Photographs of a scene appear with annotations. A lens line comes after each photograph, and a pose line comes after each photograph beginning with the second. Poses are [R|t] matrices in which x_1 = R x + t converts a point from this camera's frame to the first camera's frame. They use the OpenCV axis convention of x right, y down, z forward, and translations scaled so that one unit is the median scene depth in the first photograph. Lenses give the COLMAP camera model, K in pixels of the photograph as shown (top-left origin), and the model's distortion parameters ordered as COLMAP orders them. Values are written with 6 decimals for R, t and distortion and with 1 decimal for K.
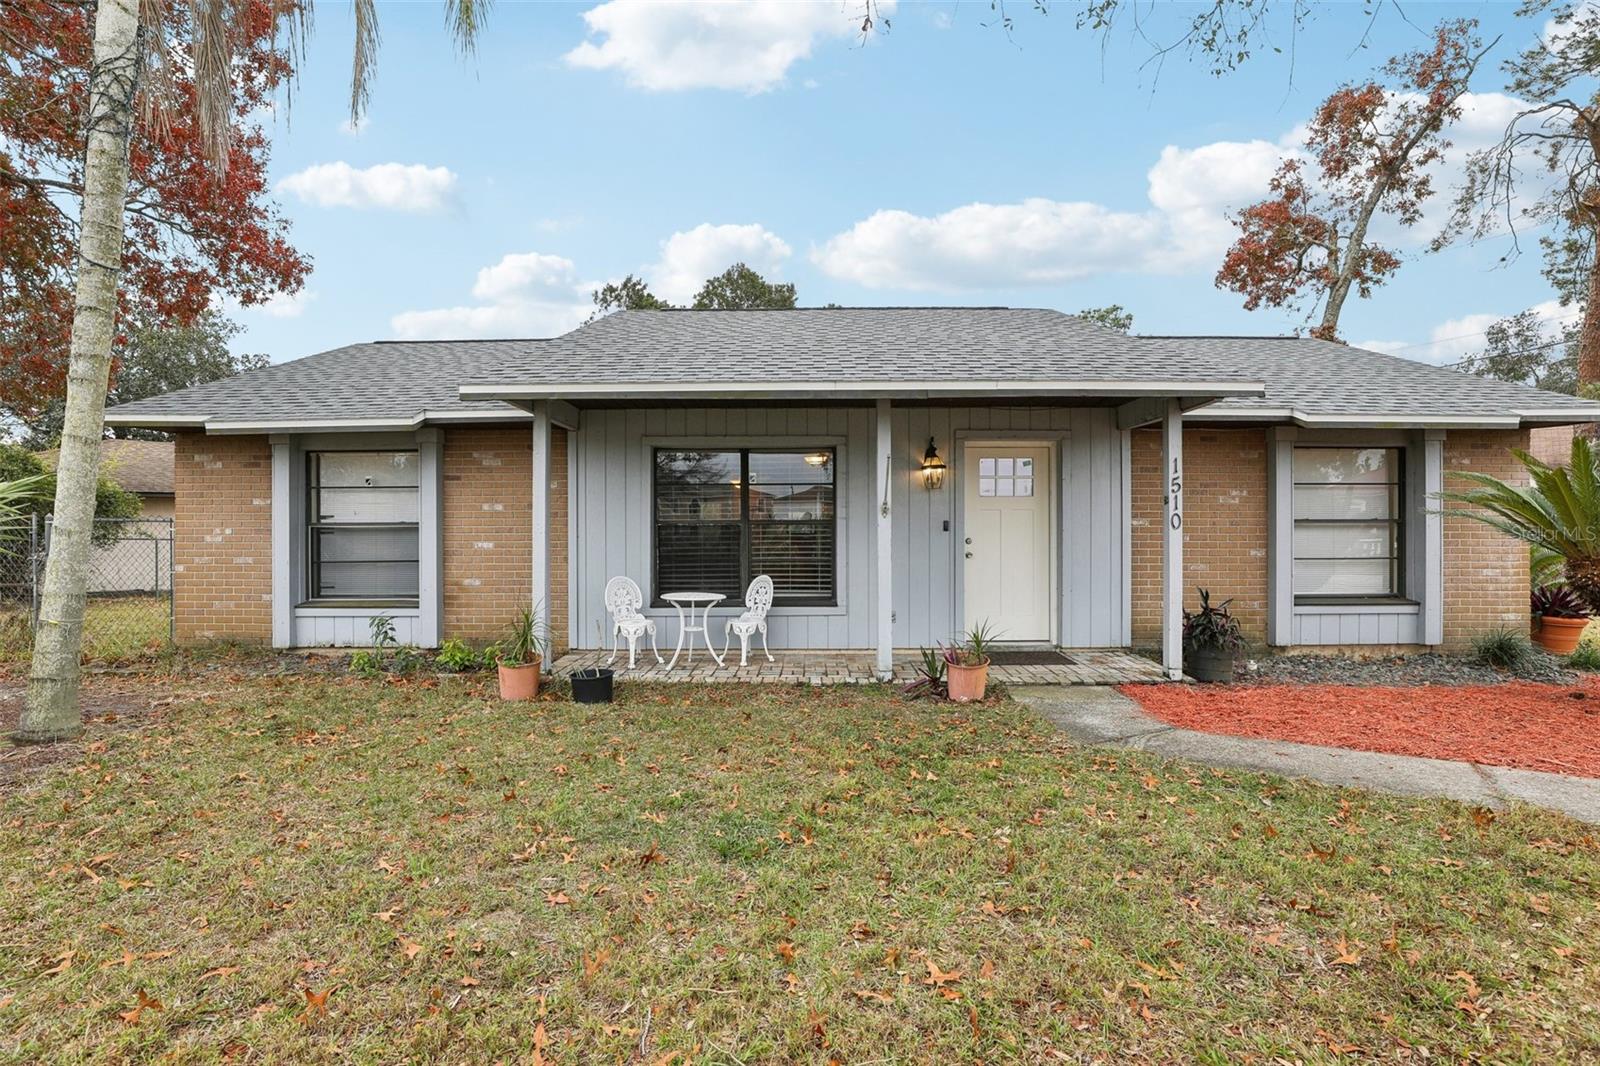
lens RADIAL K [[731.5, 0, 800.0], [0, 731.5, 533.0], [0, 0, 1]] dist [-0.001928, -0.000158]
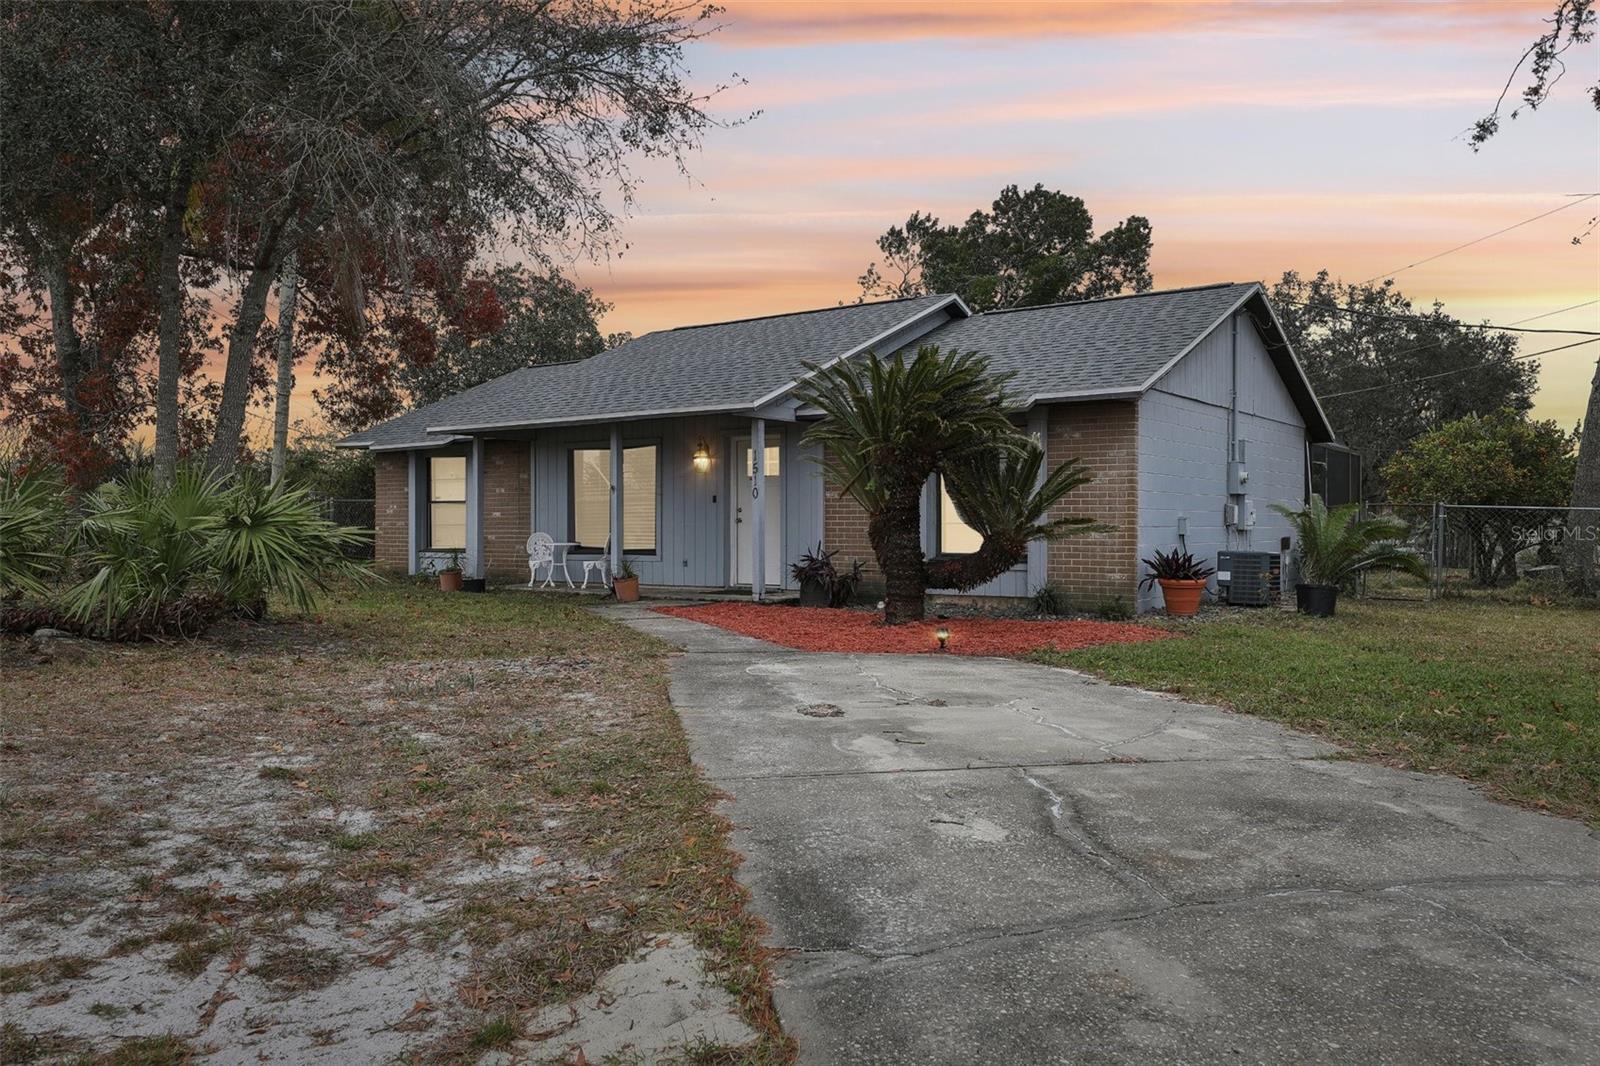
lens RADIAL K [[1293.0, 0, 800.0], [0, 1293.0, 533.0], [0, 0, 1]] dist [0.001919, 0.000167]
pose [[0.791975, 0.003896, -0.610541, 1.782594], [-0.004030, 0.999991, 0.001154, 0.050112], [0.610540, 0.001547, 0.791984, -0.816678]]
